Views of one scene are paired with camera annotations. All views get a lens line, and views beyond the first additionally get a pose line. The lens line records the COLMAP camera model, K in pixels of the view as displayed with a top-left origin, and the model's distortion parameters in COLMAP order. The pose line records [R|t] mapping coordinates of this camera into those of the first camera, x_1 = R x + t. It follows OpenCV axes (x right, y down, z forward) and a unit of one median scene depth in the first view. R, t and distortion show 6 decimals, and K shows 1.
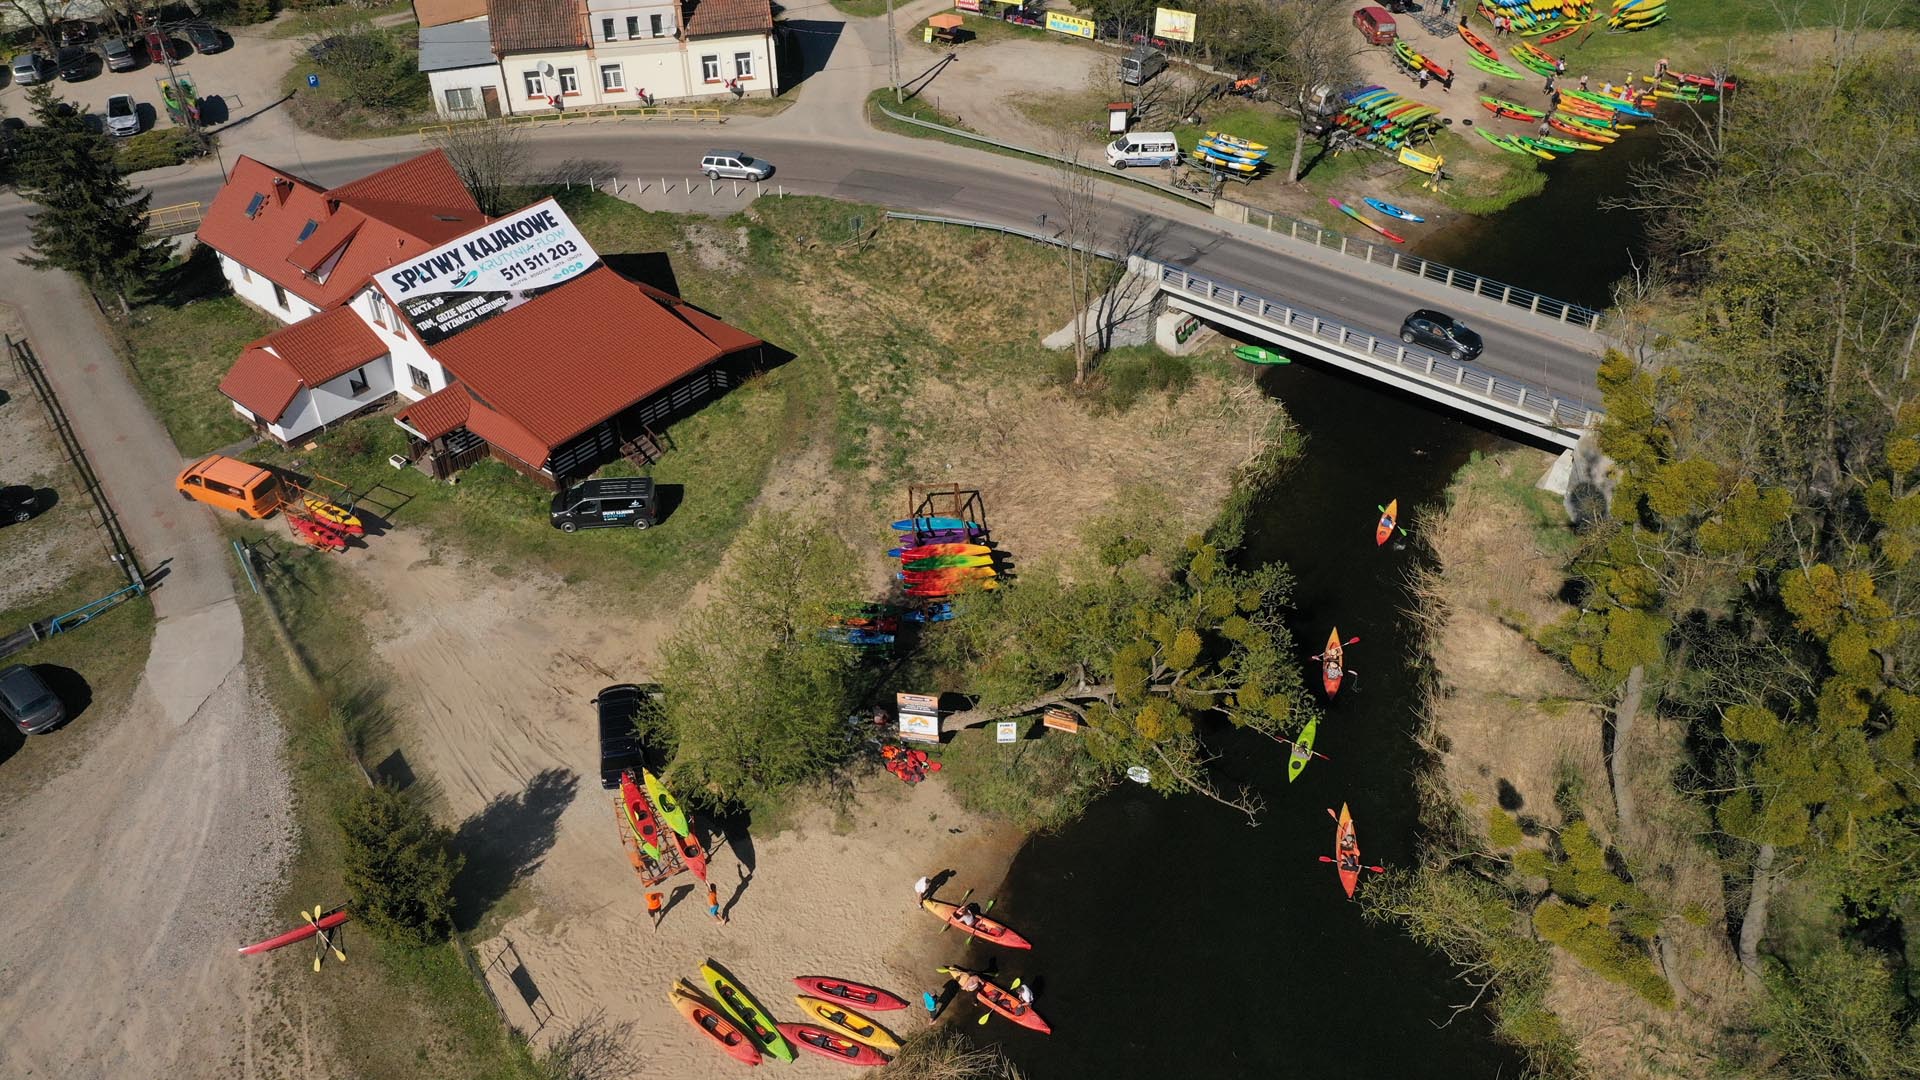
lens RADIAL K [[1519.7, 0, 960.0], [0, 1519.7, 540.0], [0, 0, 1]] dist [-0.005704, 0.001639]
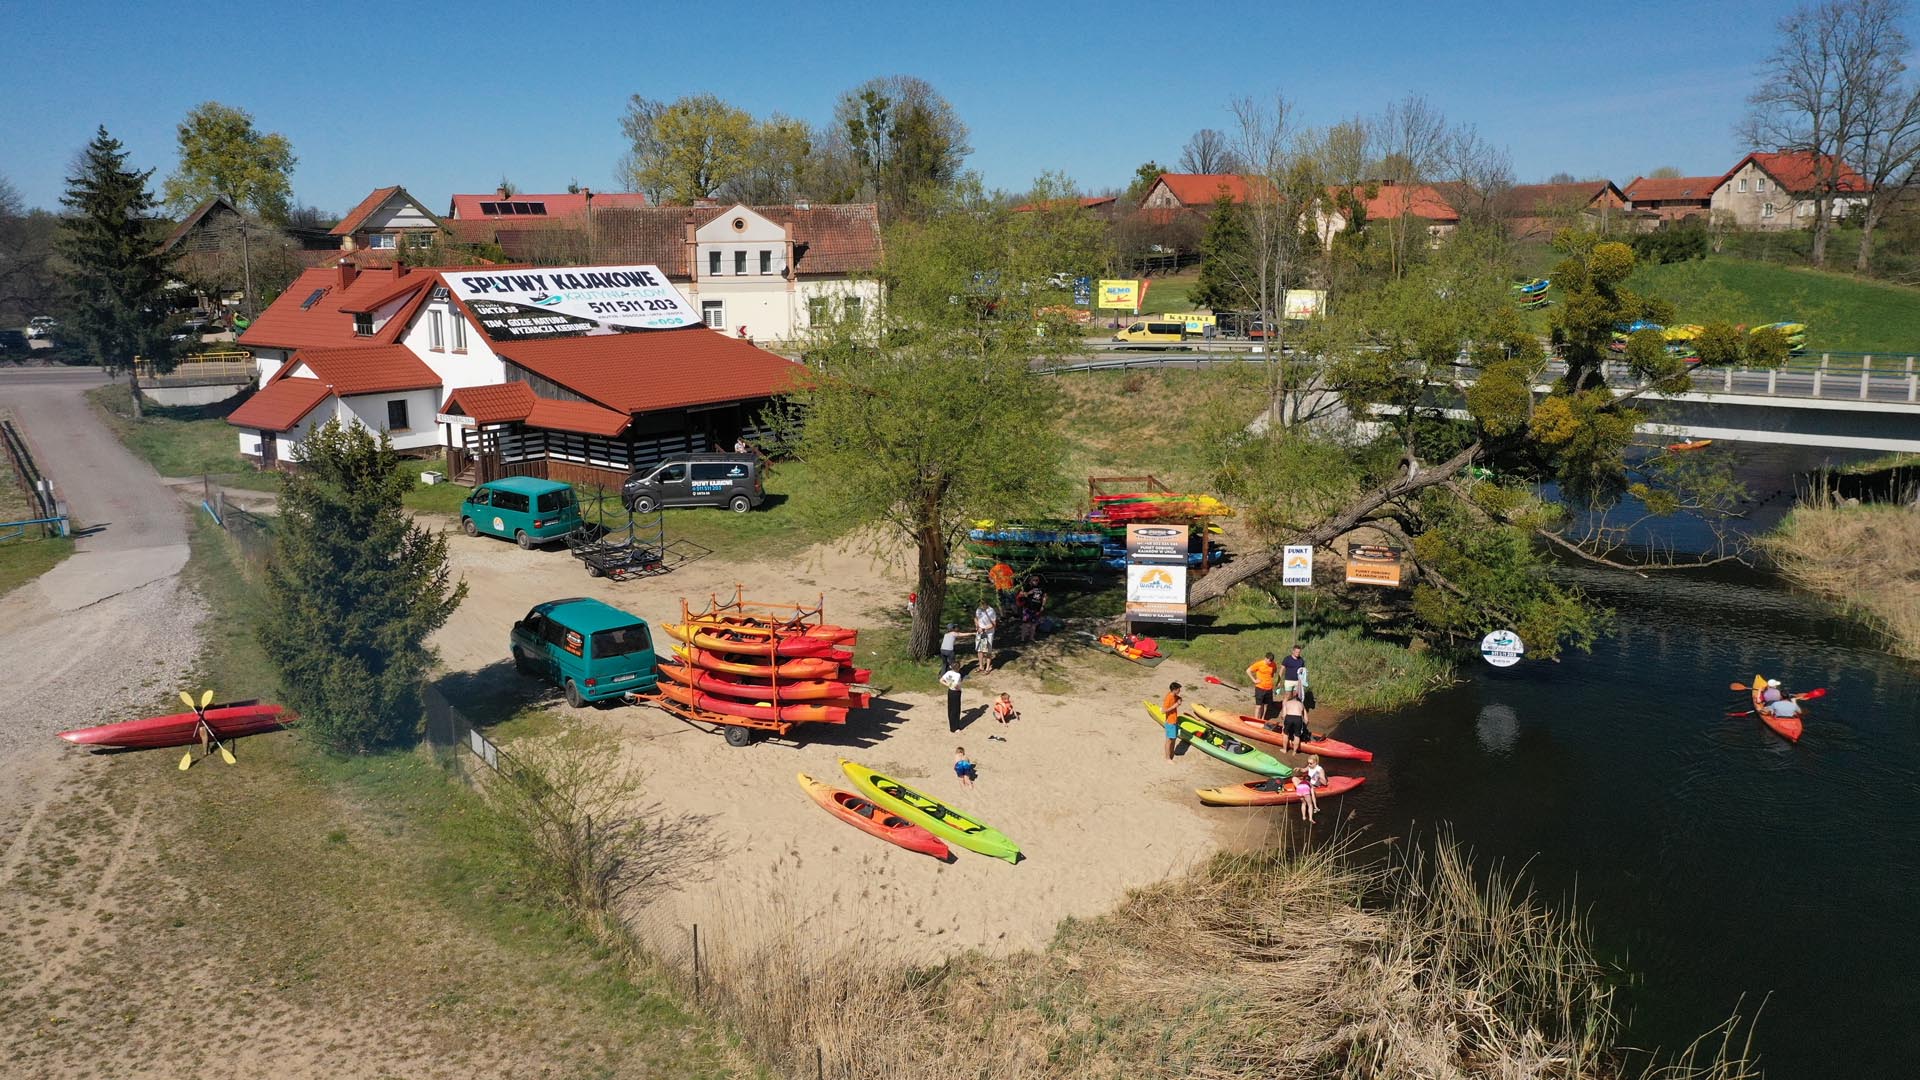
lens RADIAL K [[1519.7, 0, 960.0], [0, 1519.7, 540.0], [0, 0, 1]] dist [-0.005704, 0.001639]
pose [[0.999773, 0.011480, -0.017936, -0.079301], [-0.018199, 0.897984, -0.439652, 0.310967], [0.011059, 0.439879, 0.897989, 0.301871]]
